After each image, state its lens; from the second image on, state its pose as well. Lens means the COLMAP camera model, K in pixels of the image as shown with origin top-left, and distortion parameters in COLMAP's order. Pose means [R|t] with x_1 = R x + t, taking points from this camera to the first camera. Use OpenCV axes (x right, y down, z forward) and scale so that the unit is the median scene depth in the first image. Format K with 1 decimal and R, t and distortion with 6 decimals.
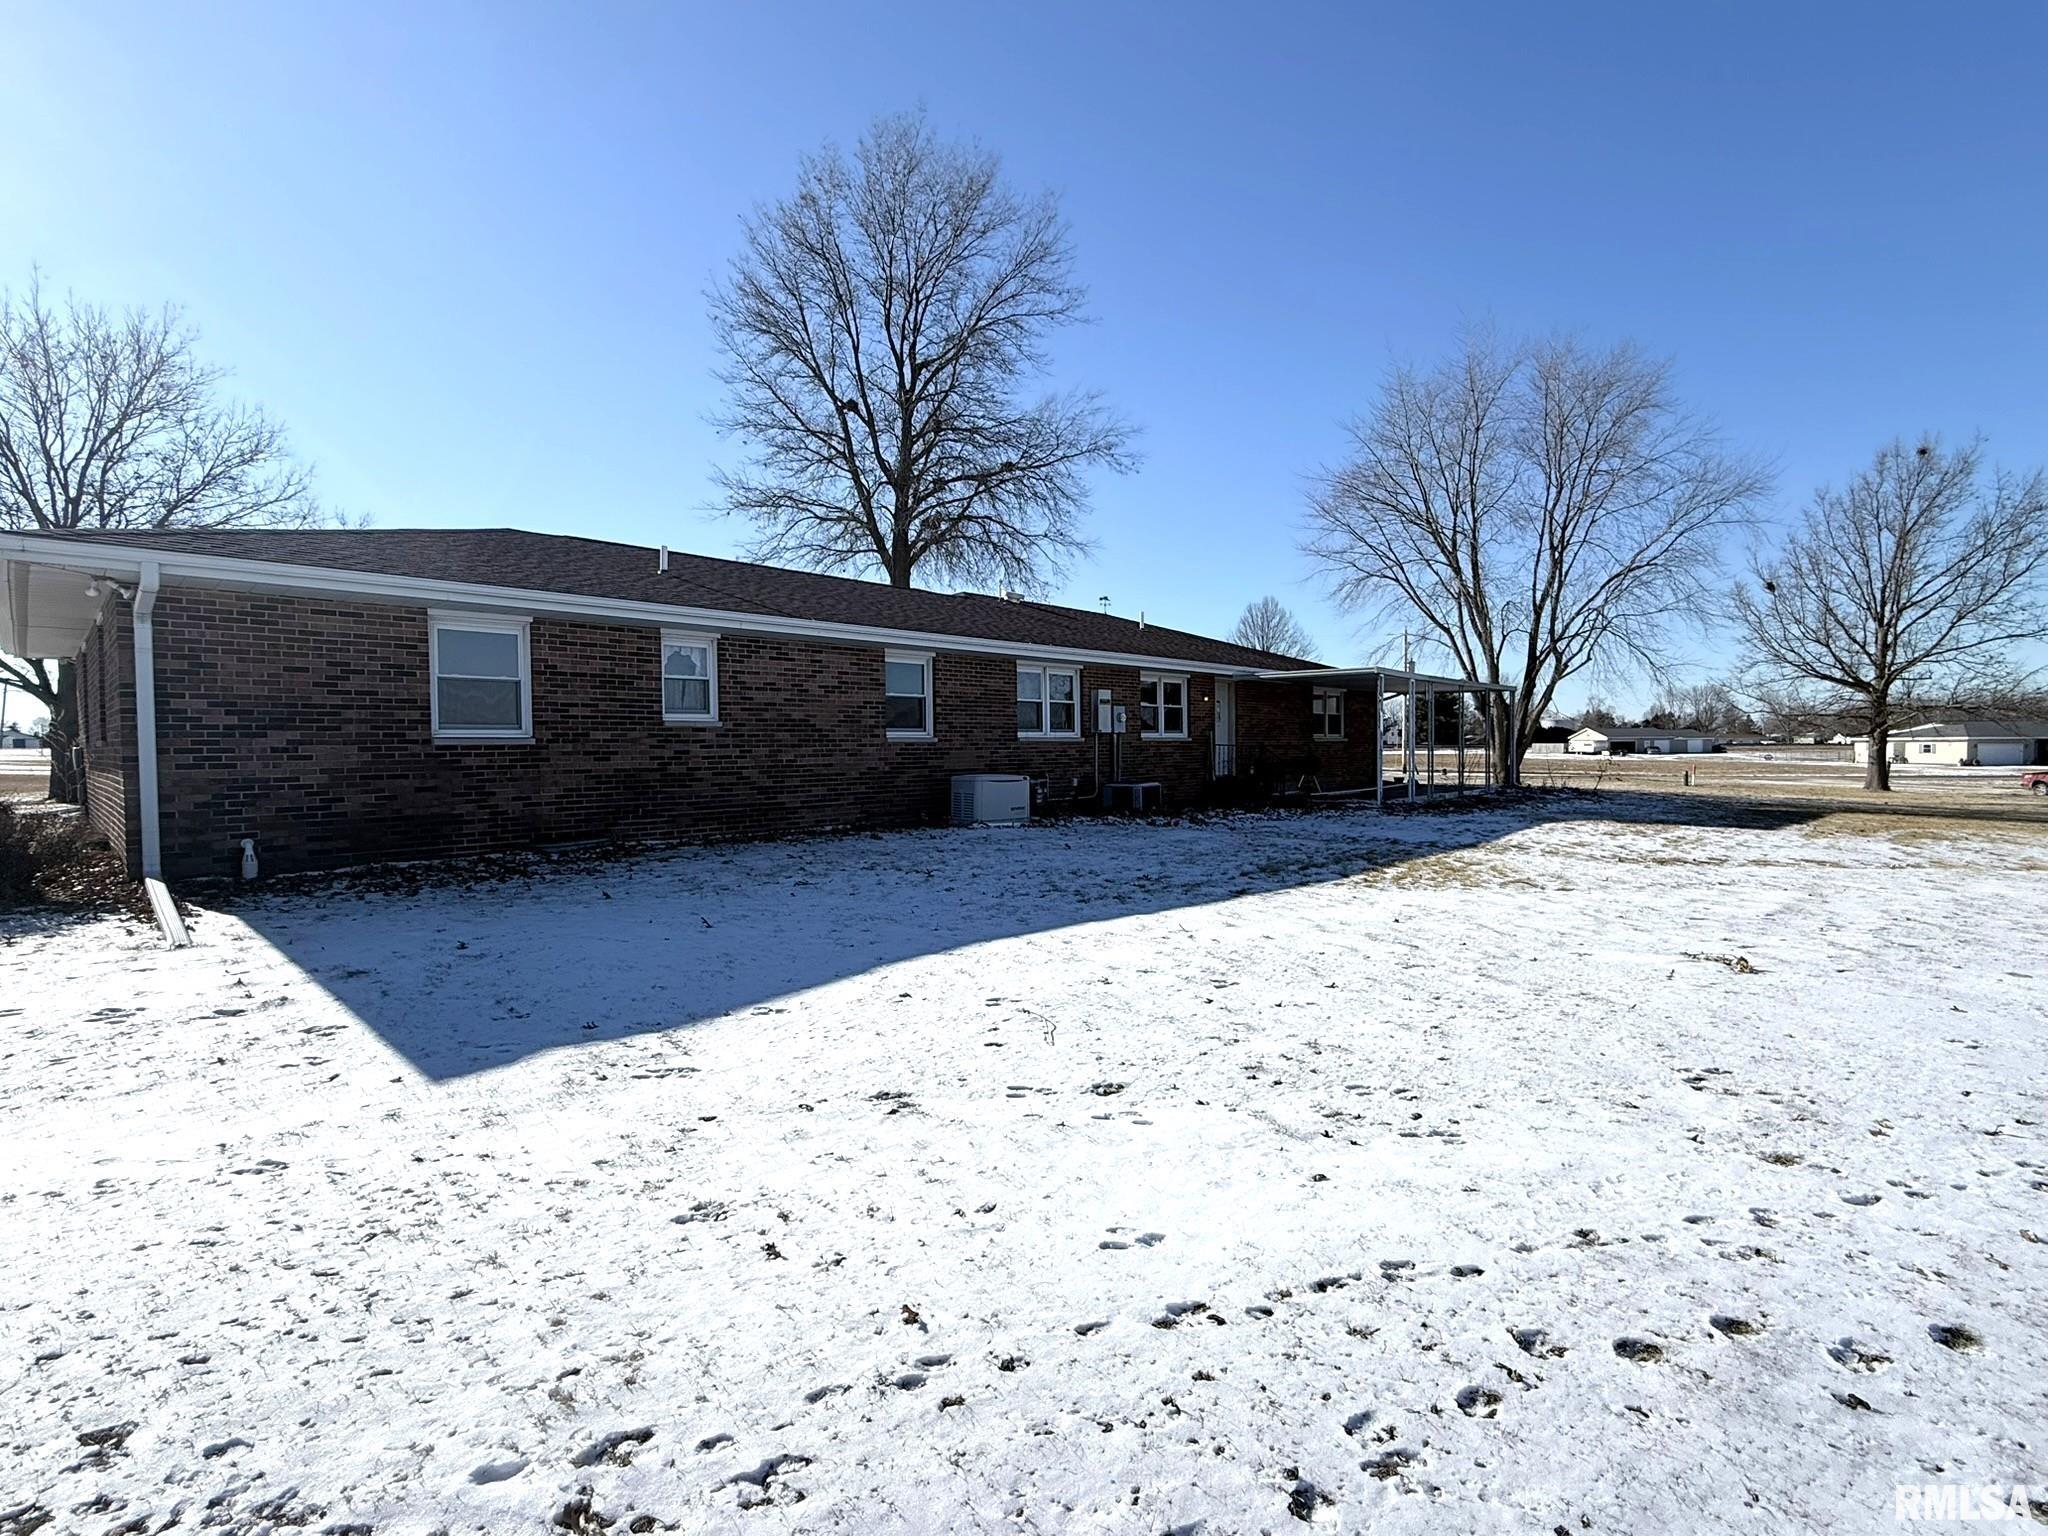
lens RADIAL K [[953.2, 0, 1025.5], [0, 953.2, 769.4], [0, 0, 1]] dist [0.003139, 0.000261]
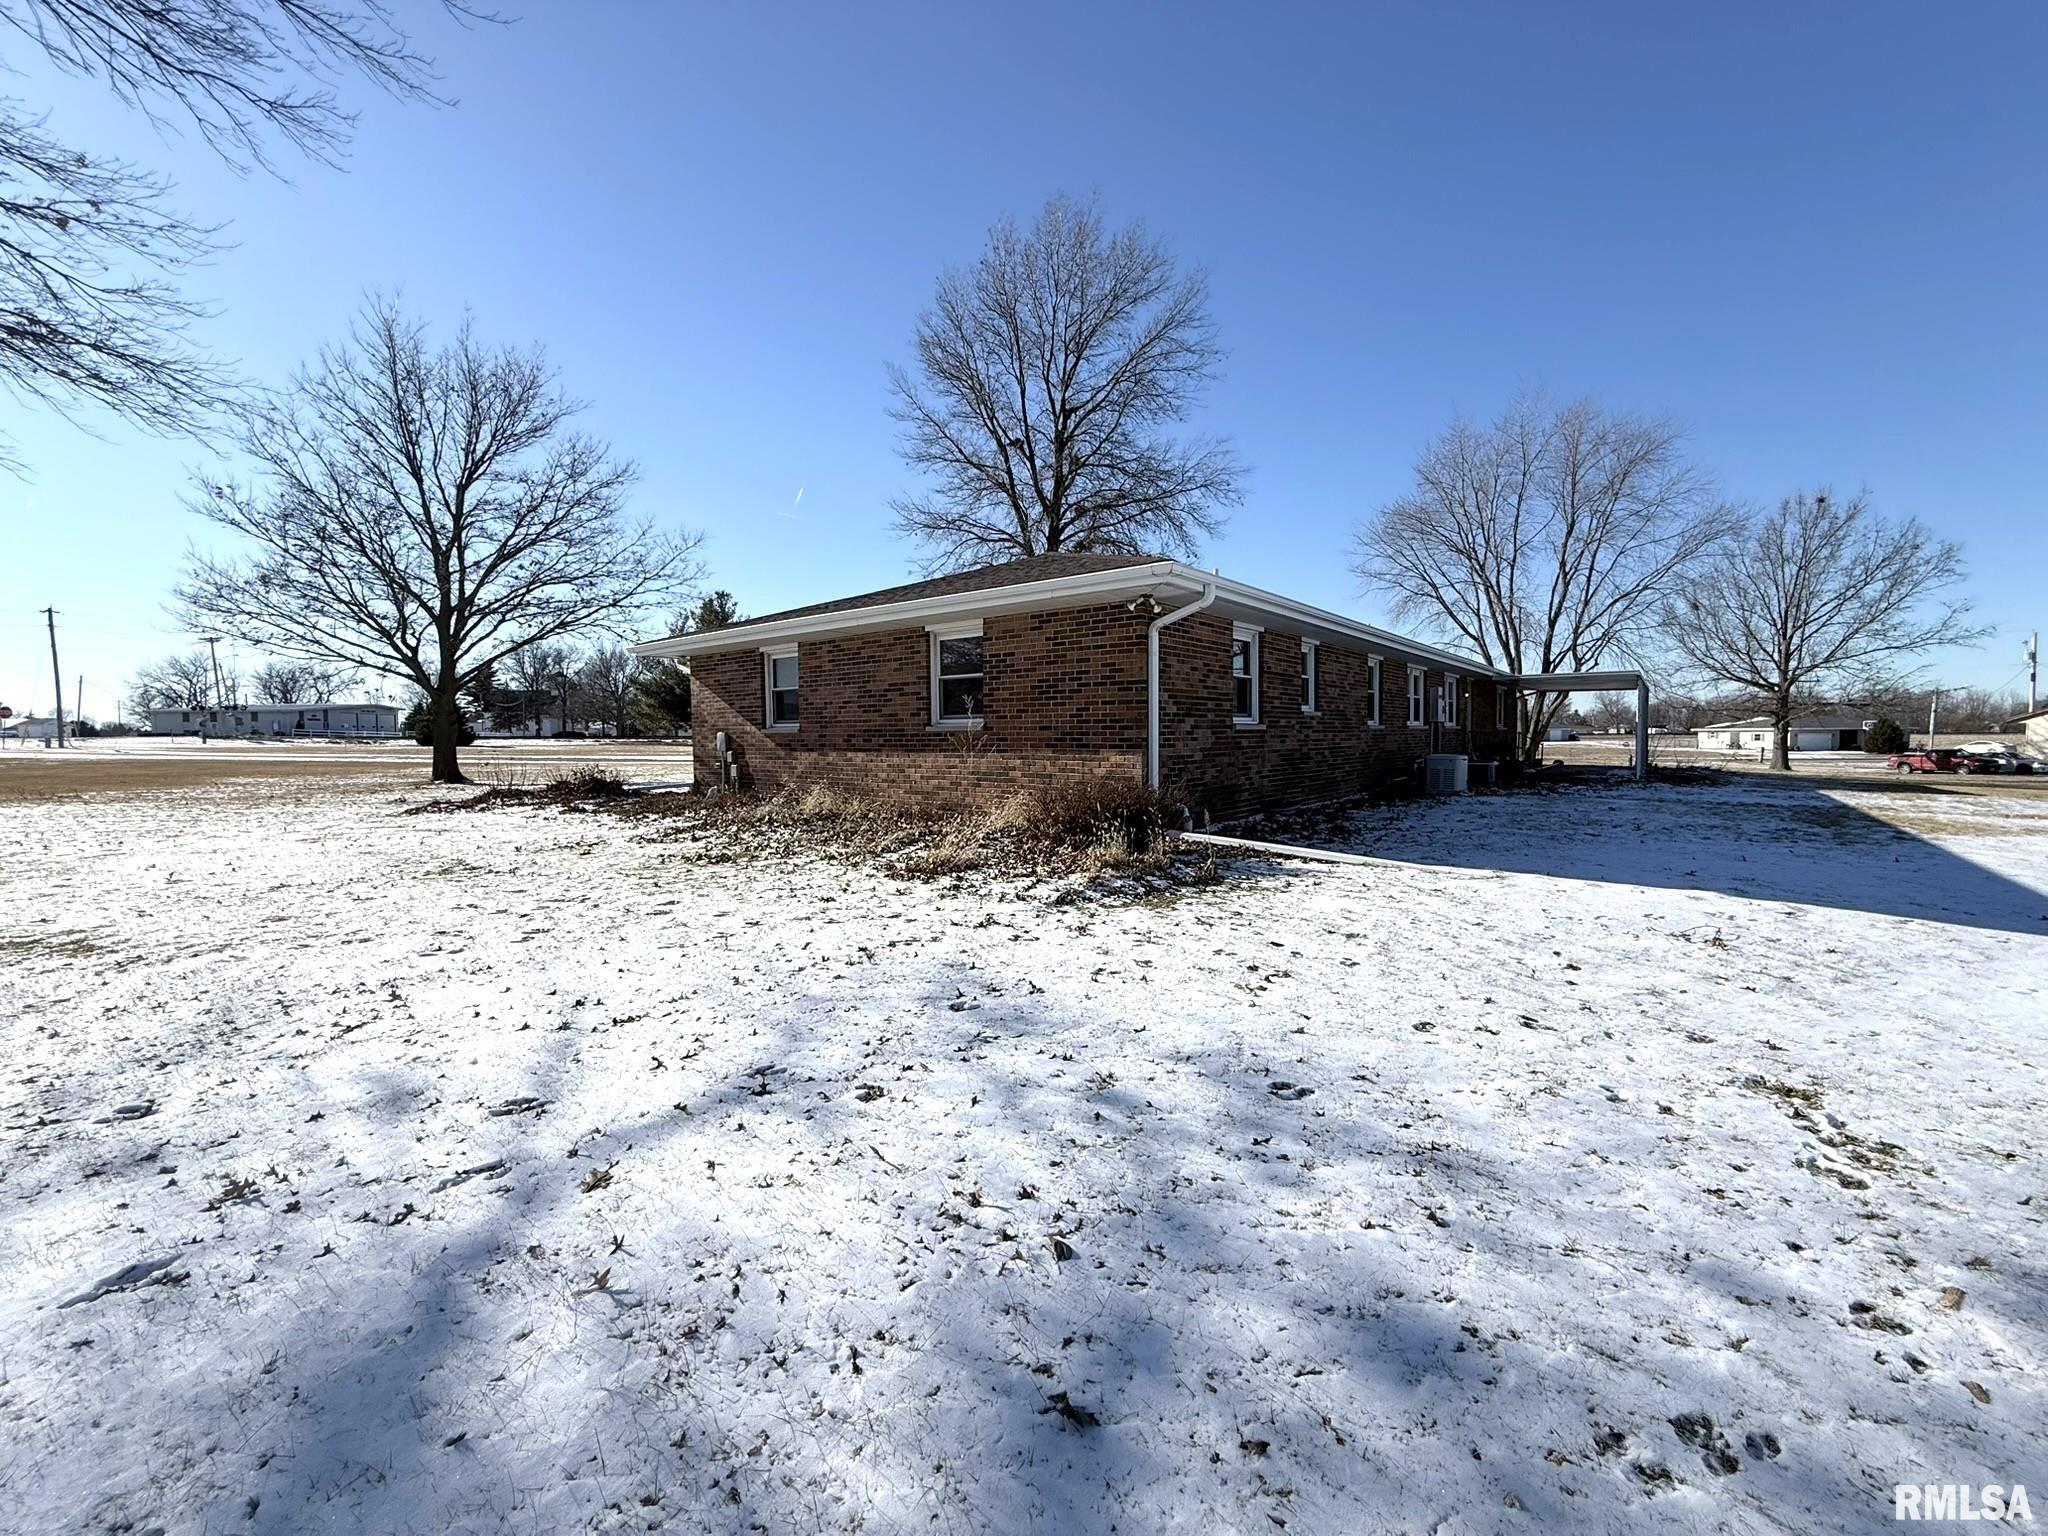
lens RADIAL K [[823.3, 0, 1022.8], [0, 823.3, 769.6], [0, 0, 1]] dist [-0.000627, -0.000055]
pose [[0.997619, -0.002767, 0.068905, -0.236945], [0.001569, 0.999847, 0.017434, 0.001972], [-0.068943, -0.017284, 0.997471, -0.017187]]
